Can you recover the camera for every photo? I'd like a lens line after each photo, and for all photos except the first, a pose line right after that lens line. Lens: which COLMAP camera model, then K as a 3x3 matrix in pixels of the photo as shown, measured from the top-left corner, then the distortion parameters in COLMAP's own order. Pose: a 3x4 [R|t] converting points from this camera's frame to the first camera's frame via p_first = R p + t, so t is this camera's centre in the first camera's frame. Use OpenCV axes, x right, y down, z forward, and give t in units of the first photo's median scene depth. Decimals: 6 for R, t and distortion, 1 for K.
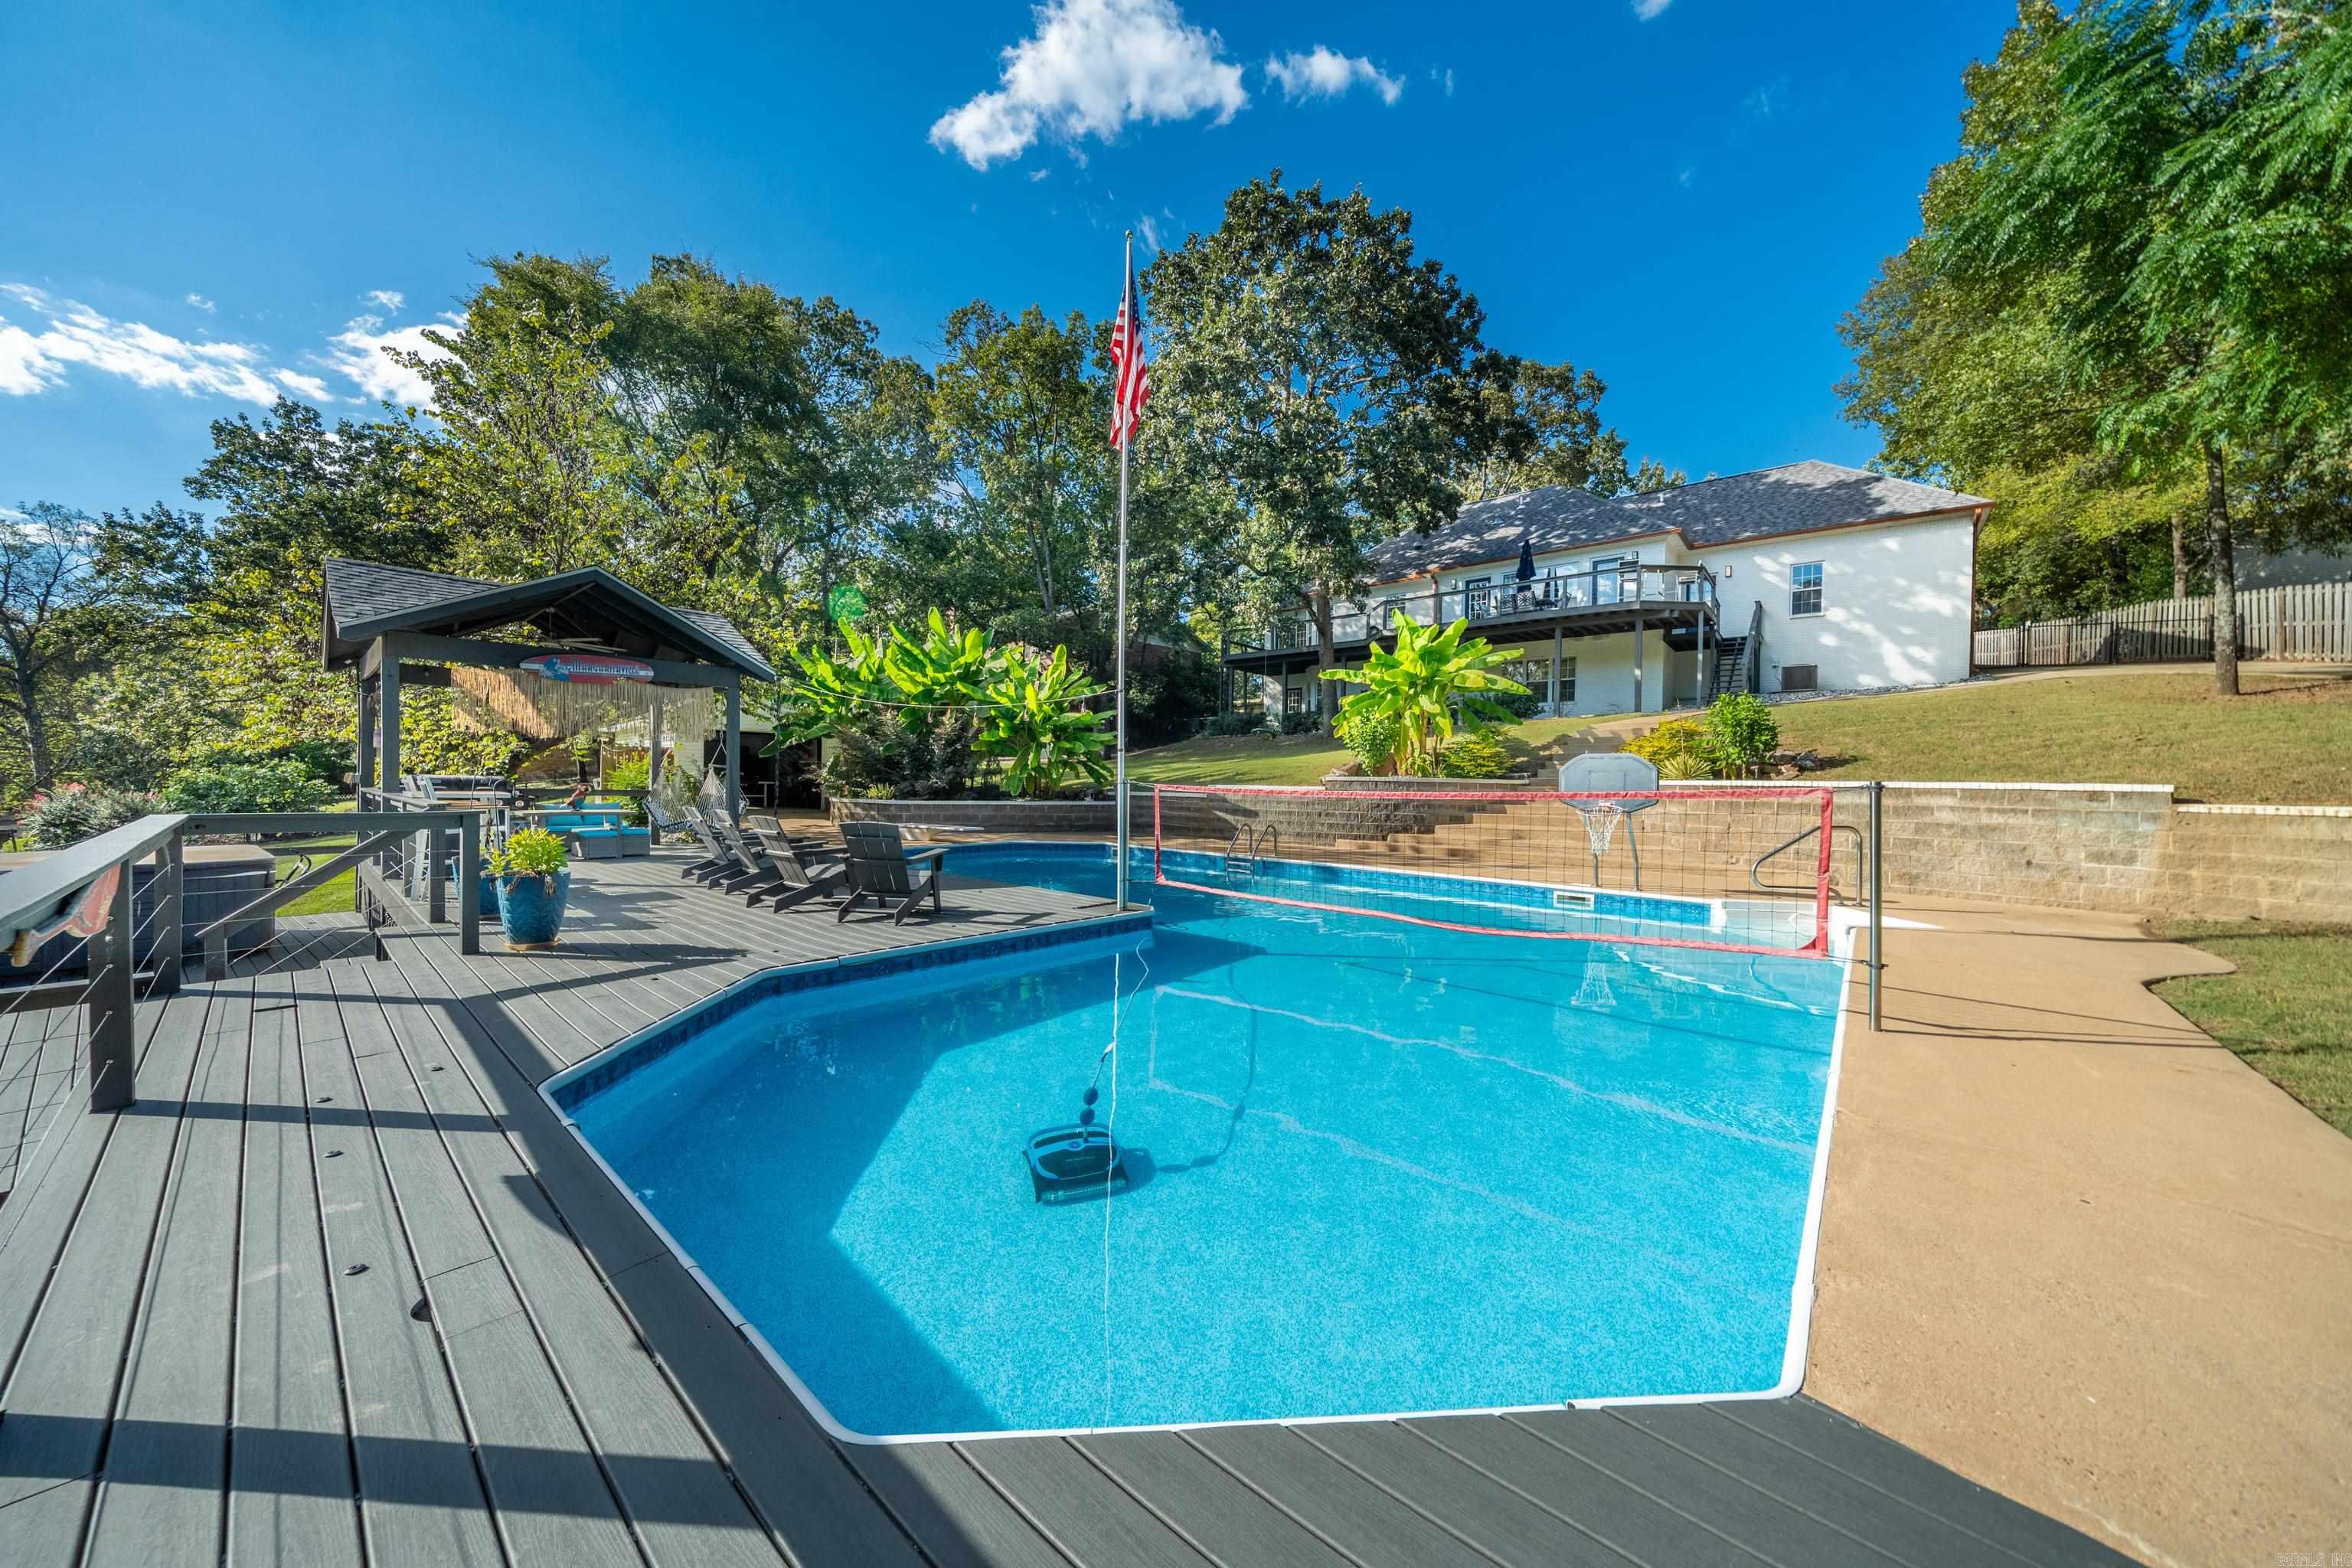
lens RADIAL K [[795.7, 0, 1176.0], [0, 795.7, 784.0], [0, 0, 1]] dist [-0.000507, 0.000003]
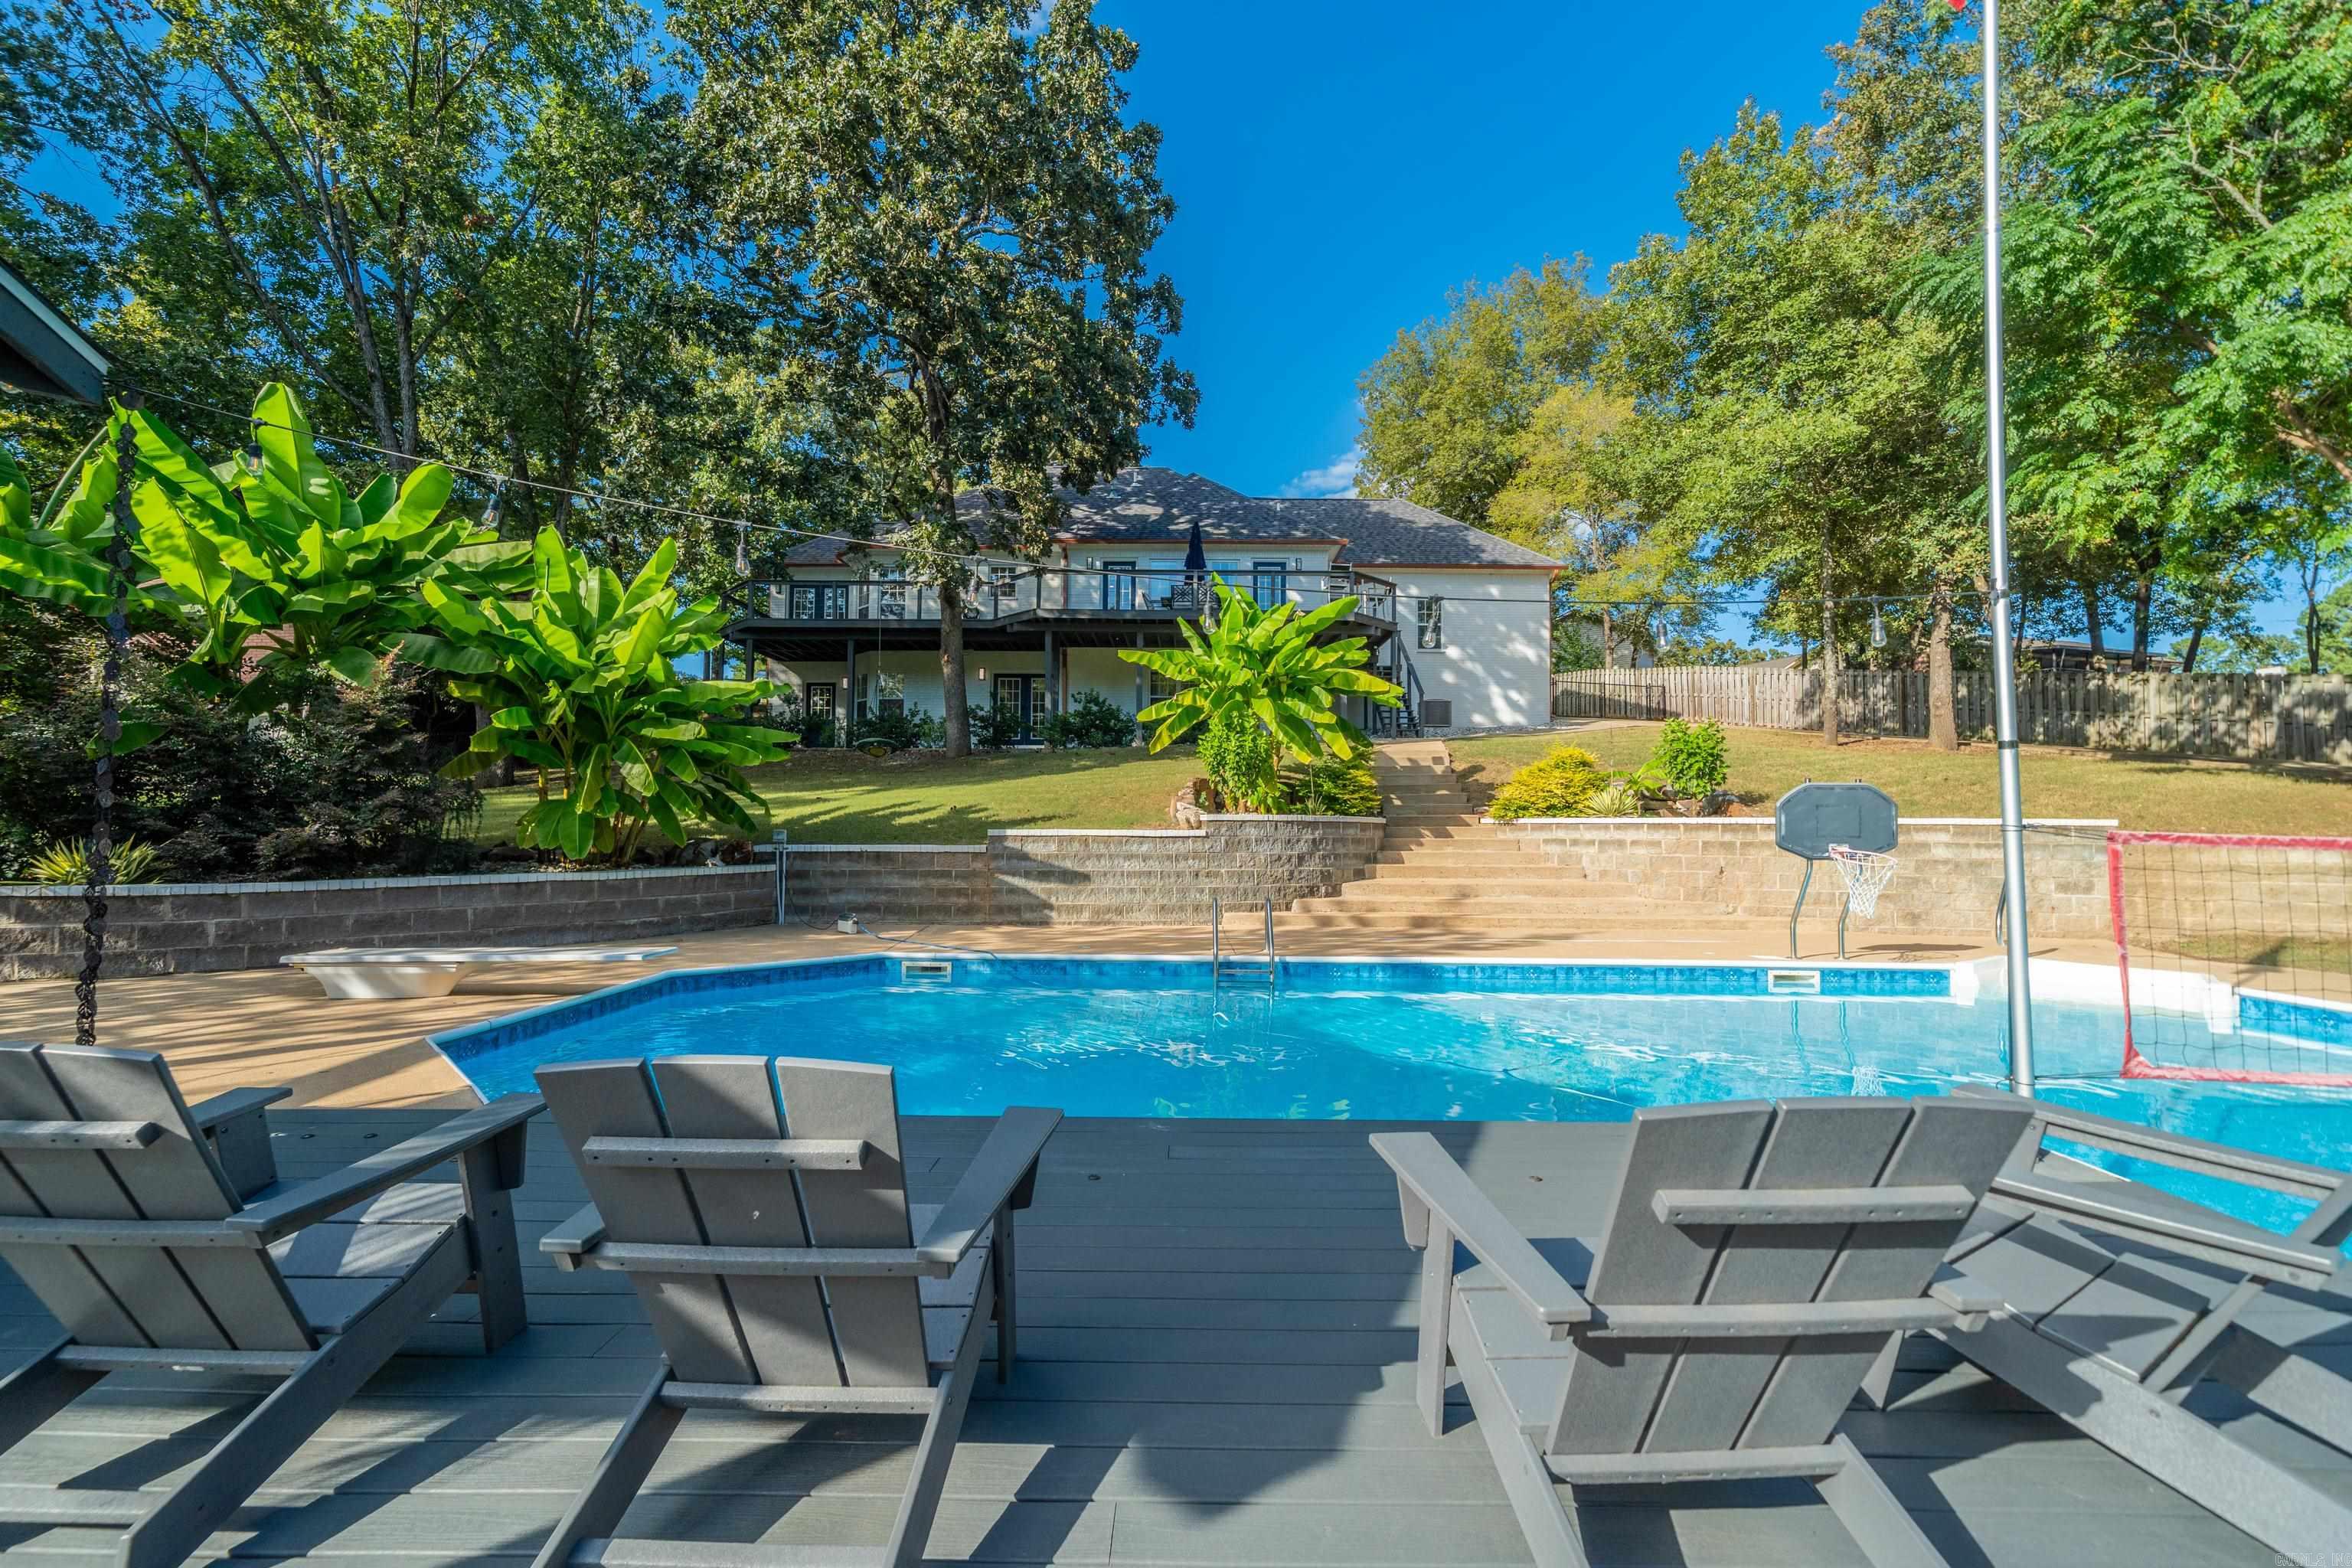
lens RADIAL K [[967.2, 0, 1176.0], [0, 967.2, 784.0], [0, 0, 1]] dist [0.000106, -0.000153]
pose [[0.761376, 0.018052, 0.648060, -0.283745], [0.008580, 0.999244, -0.037916, -0.003848], [-0.648254, 0.034429, 0.760645, 0.371633]]
